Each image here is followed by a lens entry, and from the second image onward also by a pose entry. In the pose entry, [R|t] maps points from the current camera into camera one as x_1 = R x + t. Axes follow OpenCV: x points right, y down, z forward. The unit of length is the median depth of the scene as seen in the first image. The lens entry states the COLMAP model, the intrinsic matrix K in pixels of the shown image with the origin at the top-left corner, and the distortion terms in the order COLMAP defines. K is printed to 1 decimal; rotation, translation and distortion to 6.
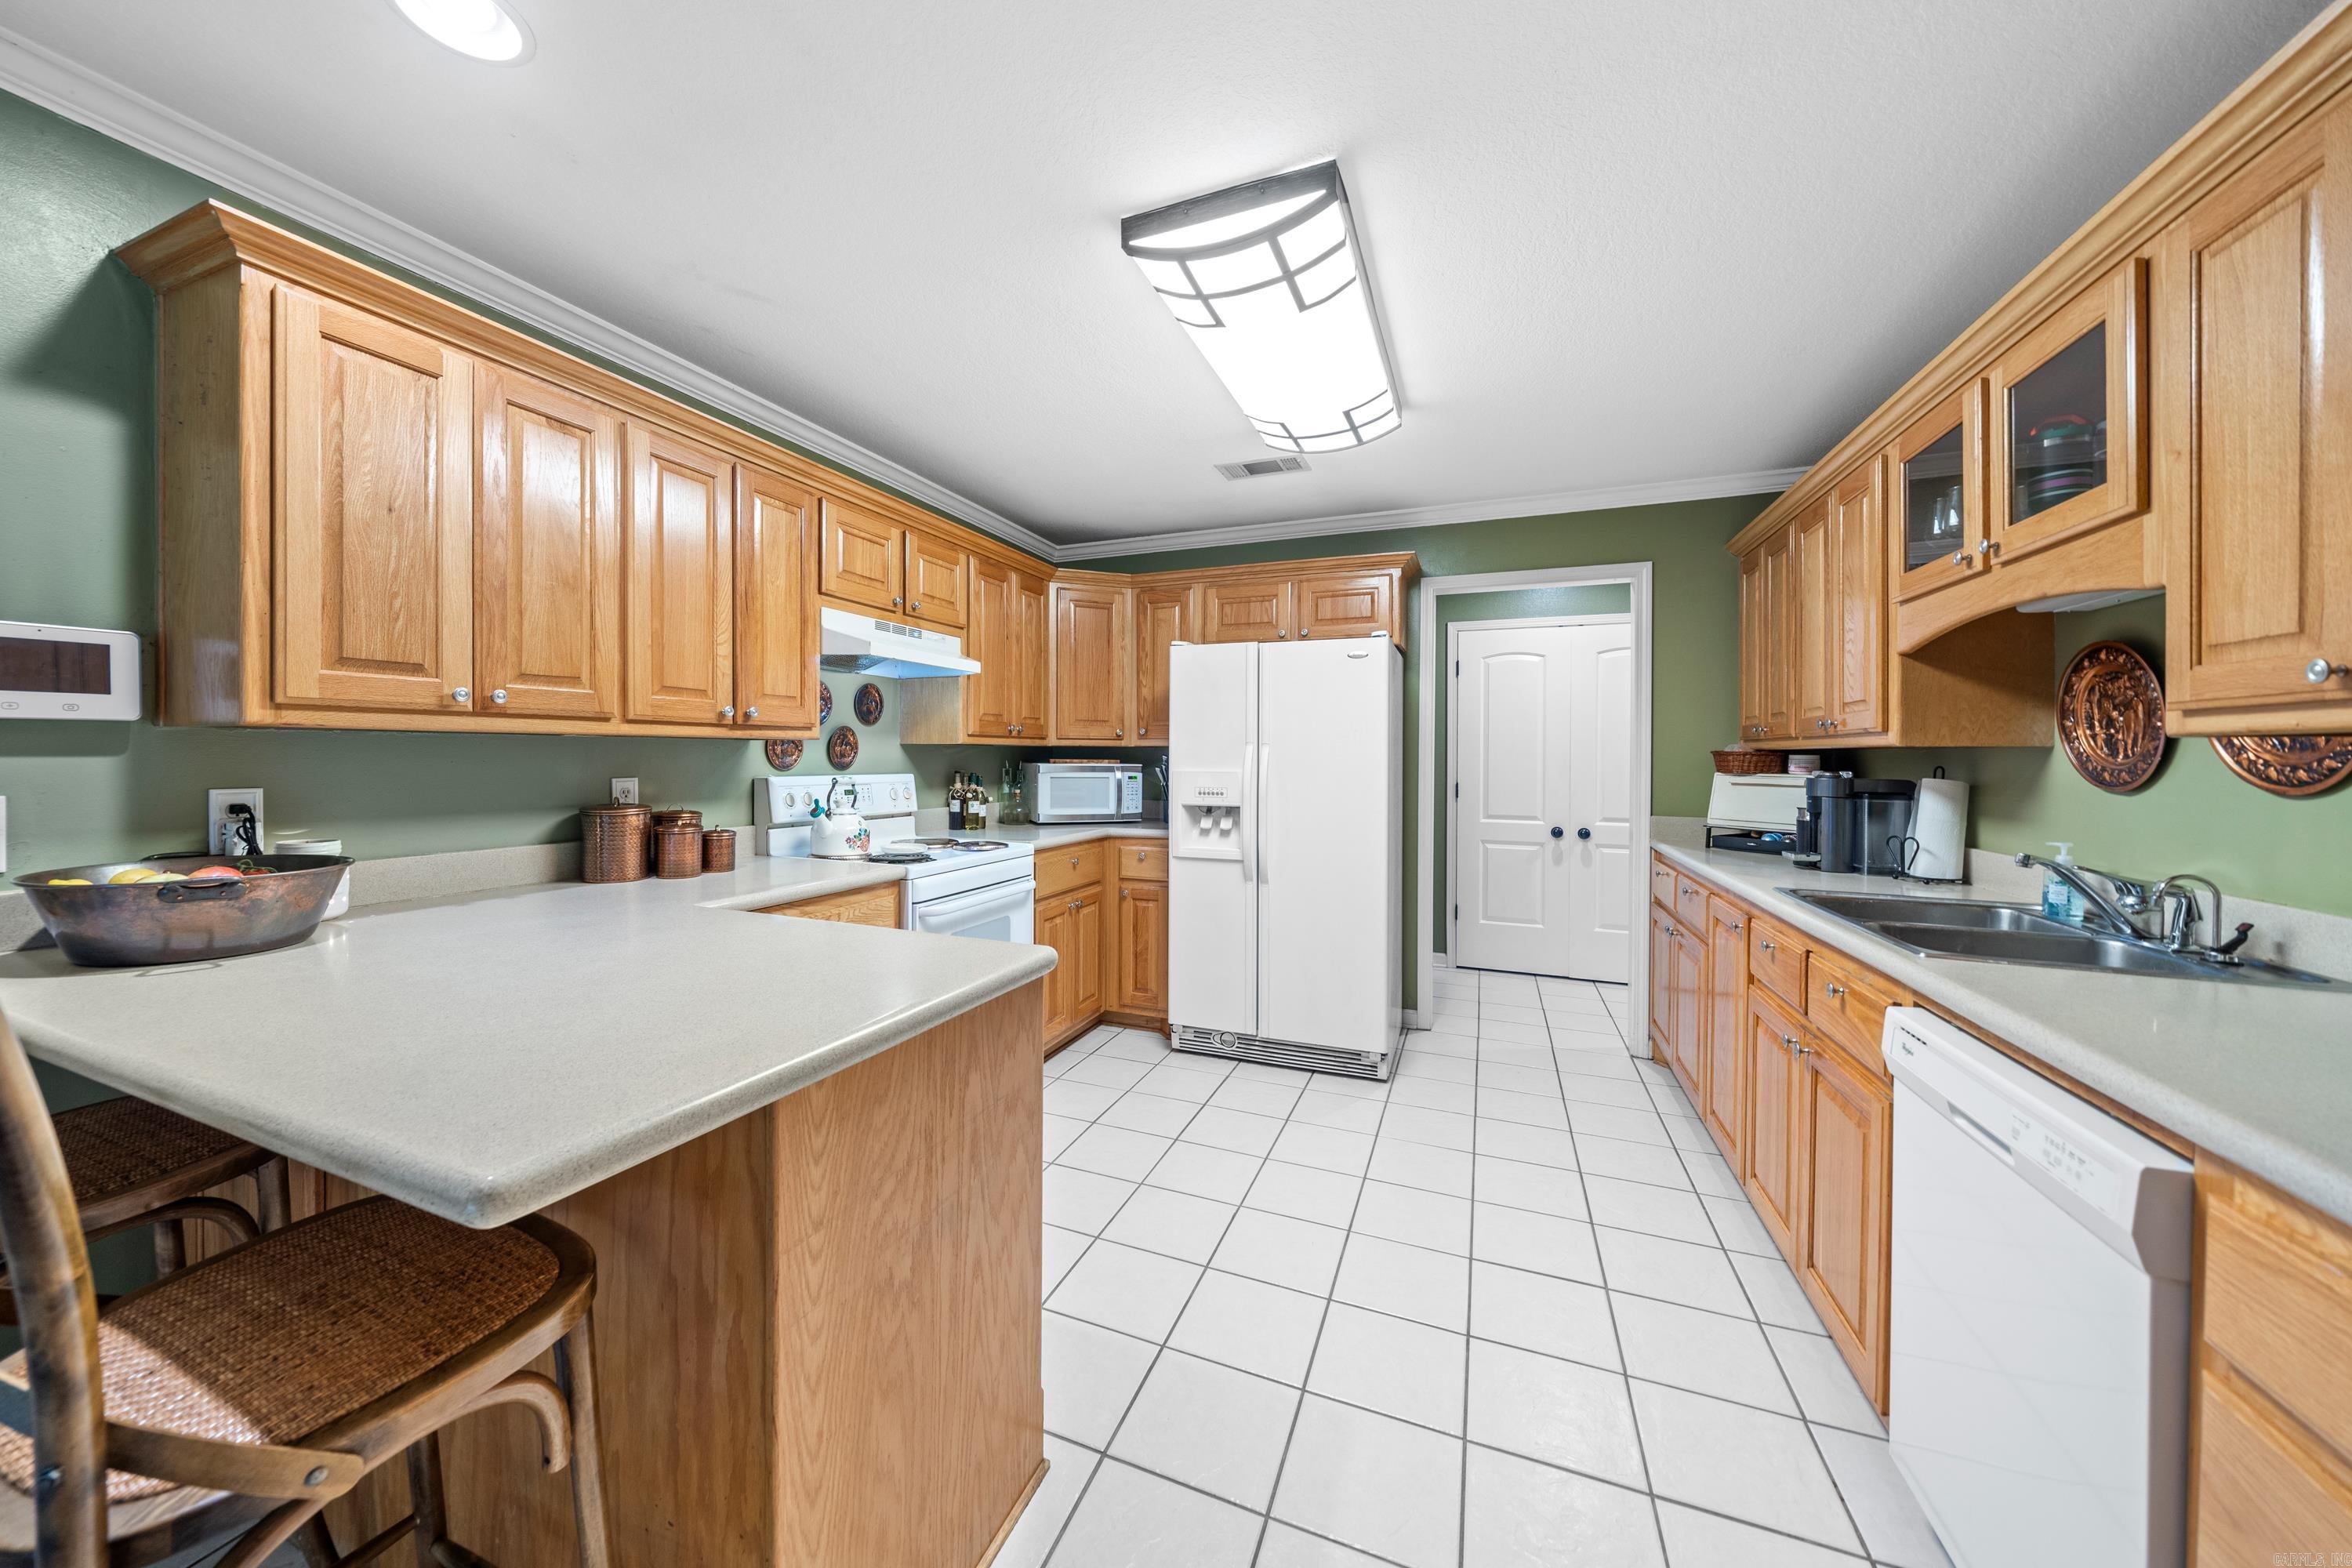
lens RADIAL K [[785.0, 0, 1166.6], [0, 785.0, 745.0], [0, 0, 1]] dist [-0.006162, -0.000056]
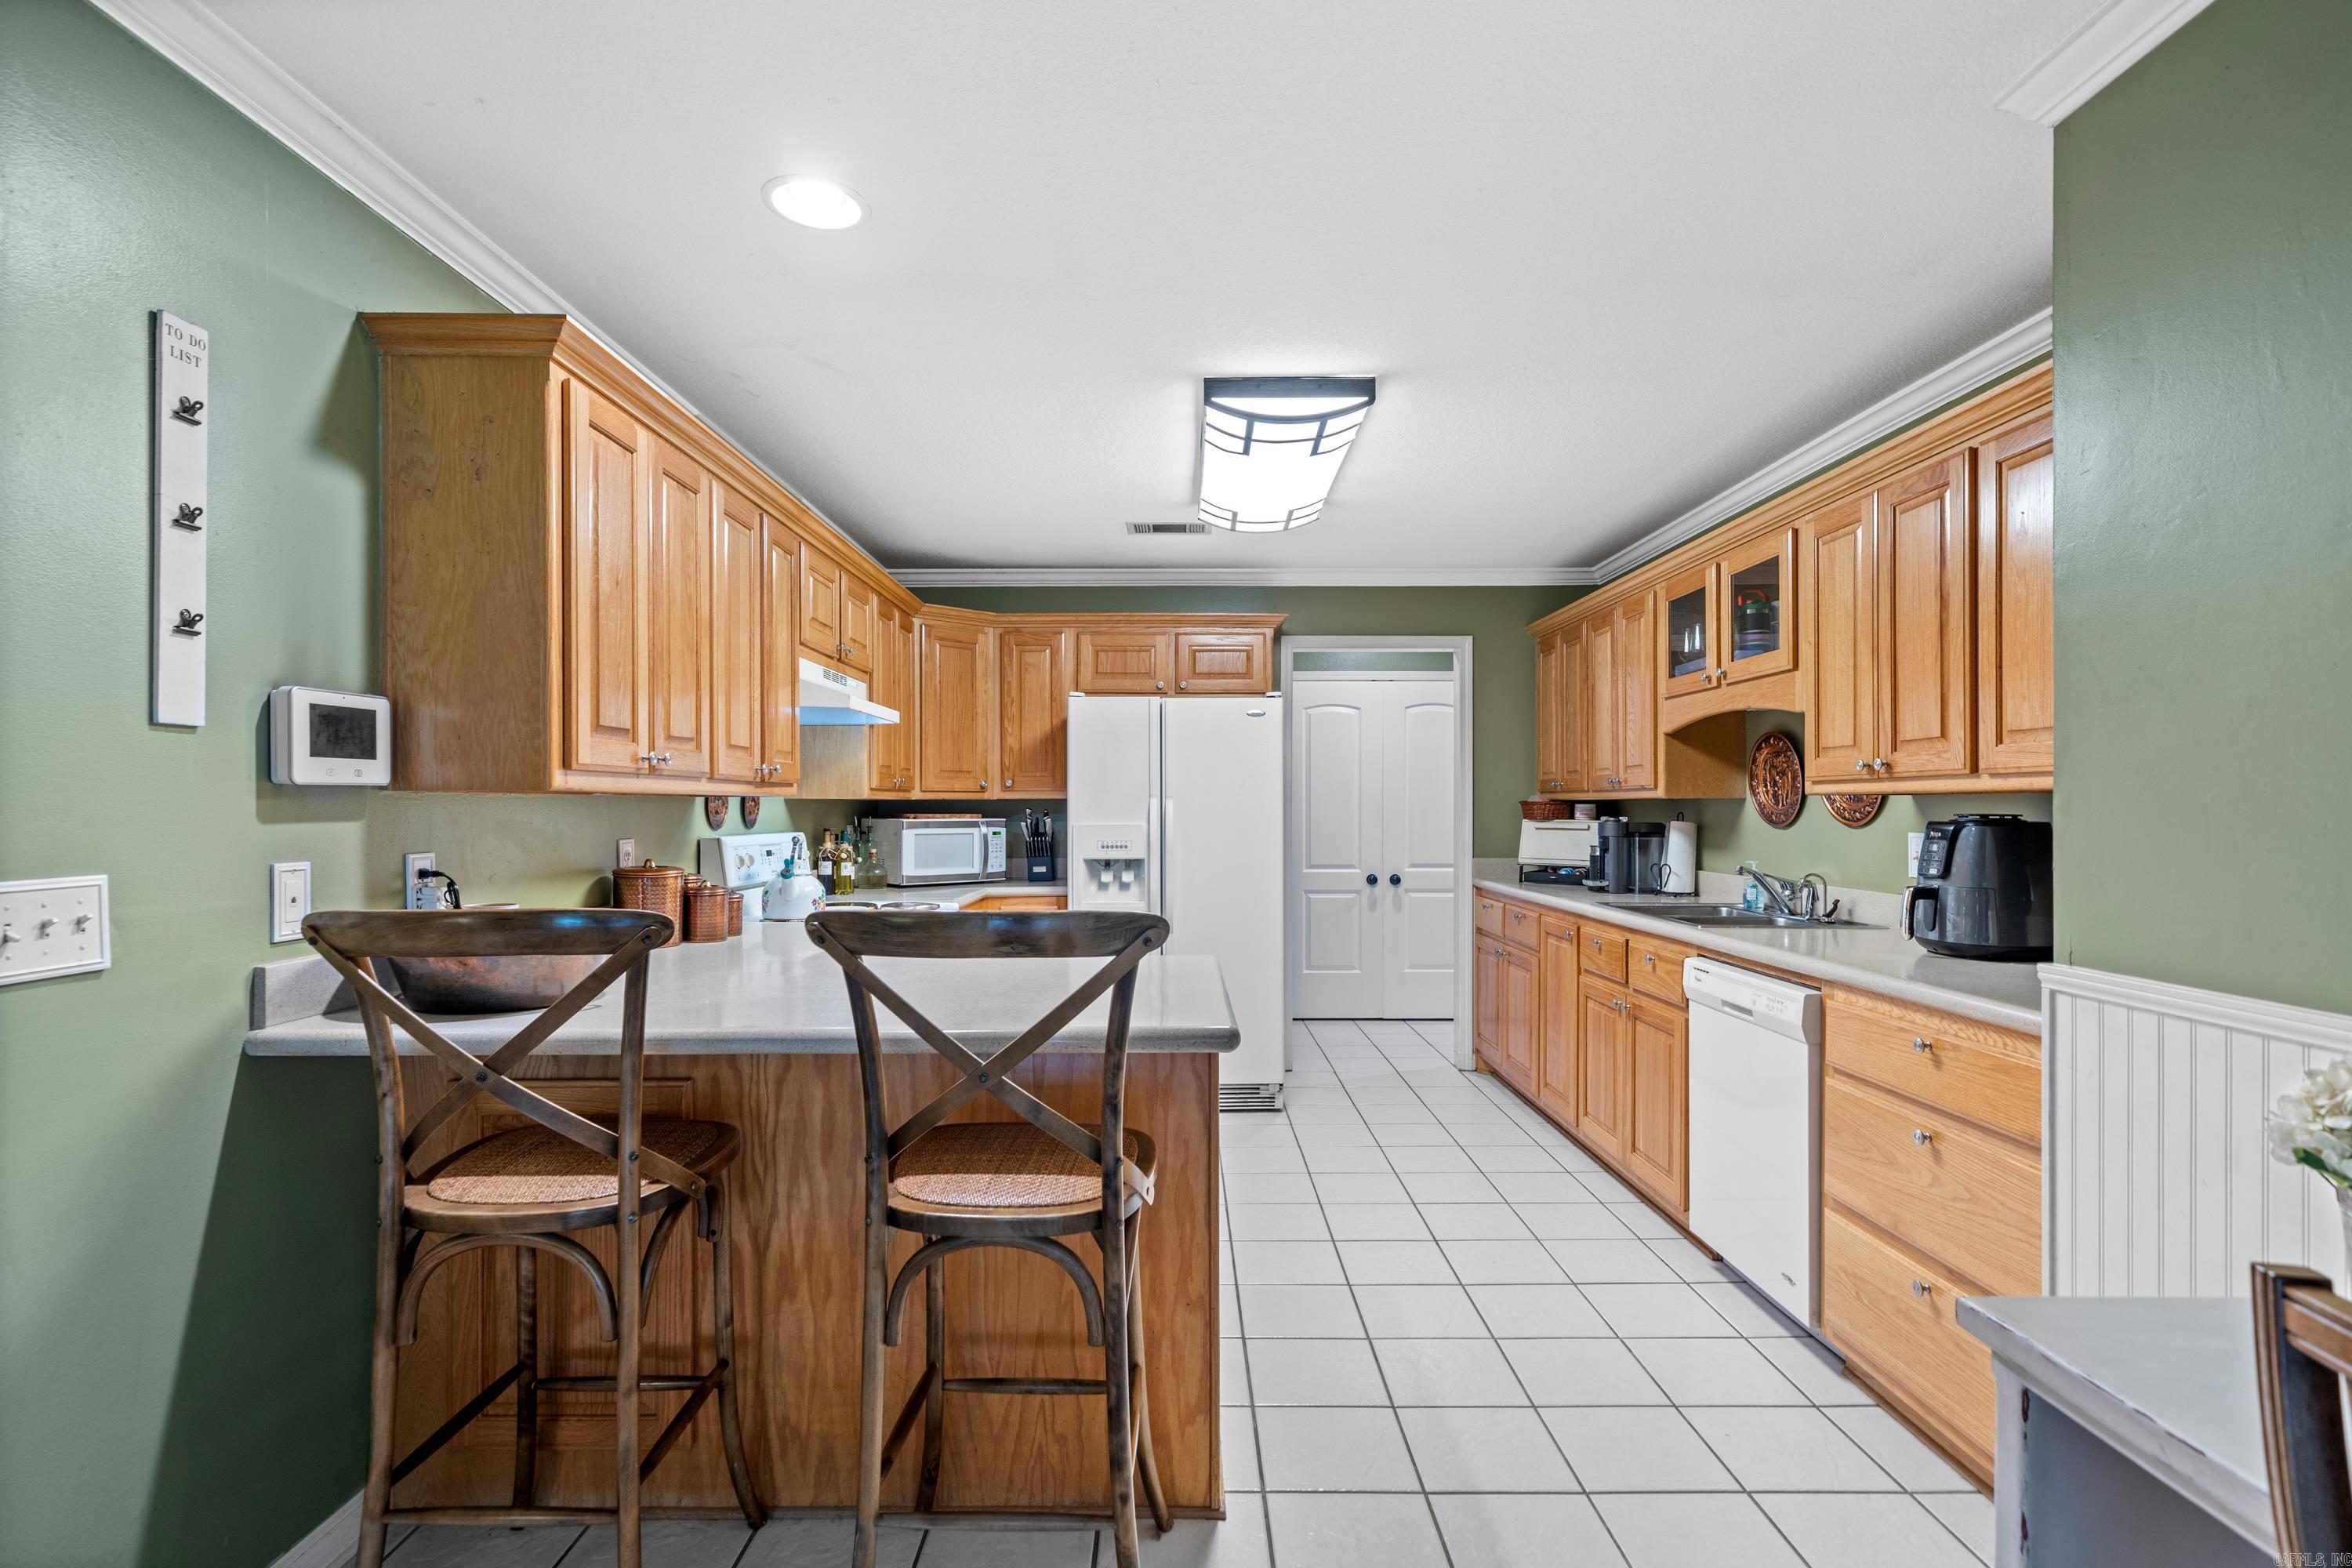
lens RADIAL K [[1062.6, 0, 1176.0], [0, 1062.6, 784.0], [0, 0, 1]] dist [-0.000062, 0.000017]
pose [[0.924240, 0.000007, 0.381811, -0.560136], [0.002523, 0.999978, -0.006125, -0.013669], [-0.381803, 0.006624, 0.924220, -0.403214]]
